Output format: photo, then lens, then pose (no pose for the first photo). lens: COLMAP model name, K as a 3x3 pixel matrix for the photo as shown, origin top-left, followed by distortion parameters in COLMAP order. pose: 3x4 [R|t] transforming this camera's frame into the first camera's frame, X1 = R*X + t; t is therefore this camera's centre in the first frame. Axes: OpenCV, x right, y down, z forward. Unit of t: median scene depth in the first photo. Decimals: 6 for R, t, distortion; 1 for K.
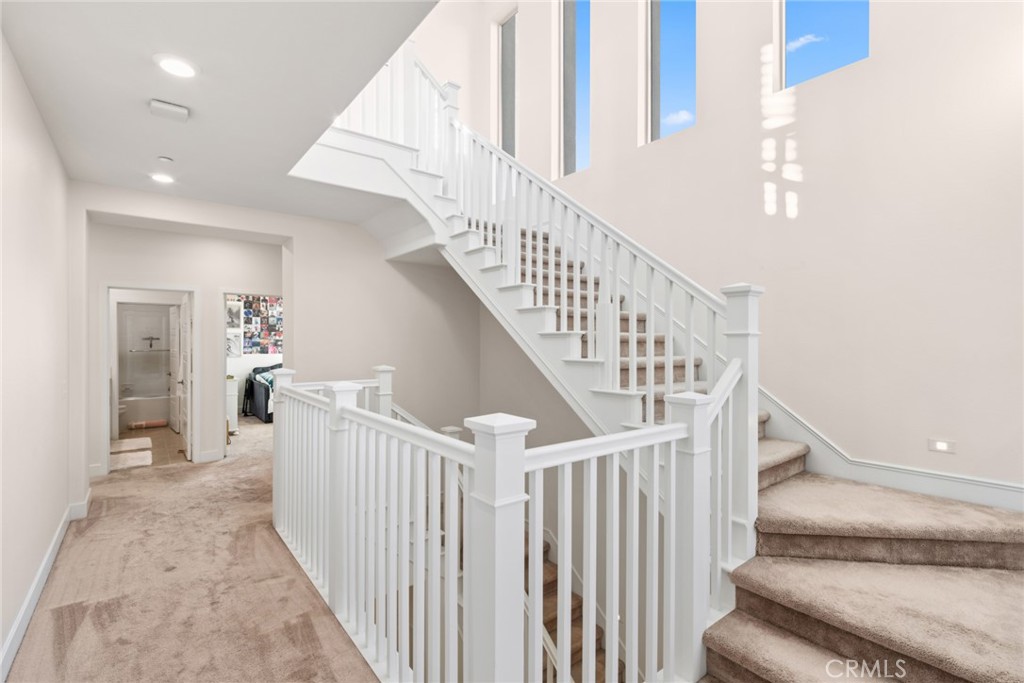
lens RADIAL K [[469.1, 0, 507.1], [0, 469.1, 342.8], [0, 0, 1]] dist [0.000666, -0.000646]
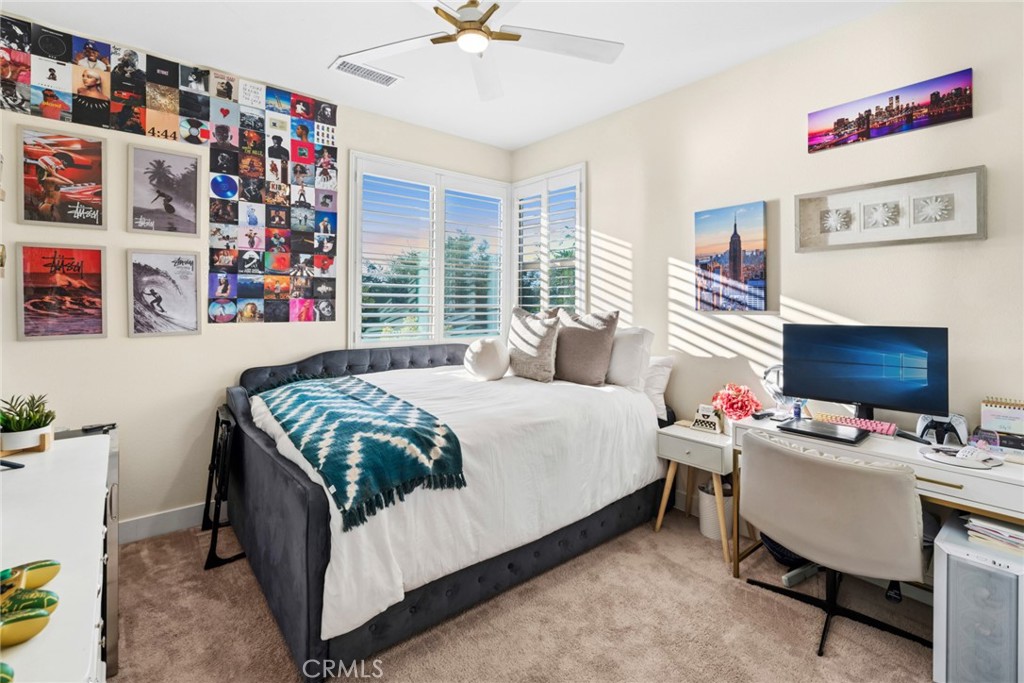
lens RADIAL K [[469.1, 0, 501.3], [0, 469.1, 300.7], [0, 0, 1]] dist [0.000666, -0.000646]
pose [[0.999735, 0.003981, 0.022679, -0.379565], [-0.003902, 0.999986, -0.003501, 0.009593], [-0.022693, 0.003412, 0.999737, 0.692187]]
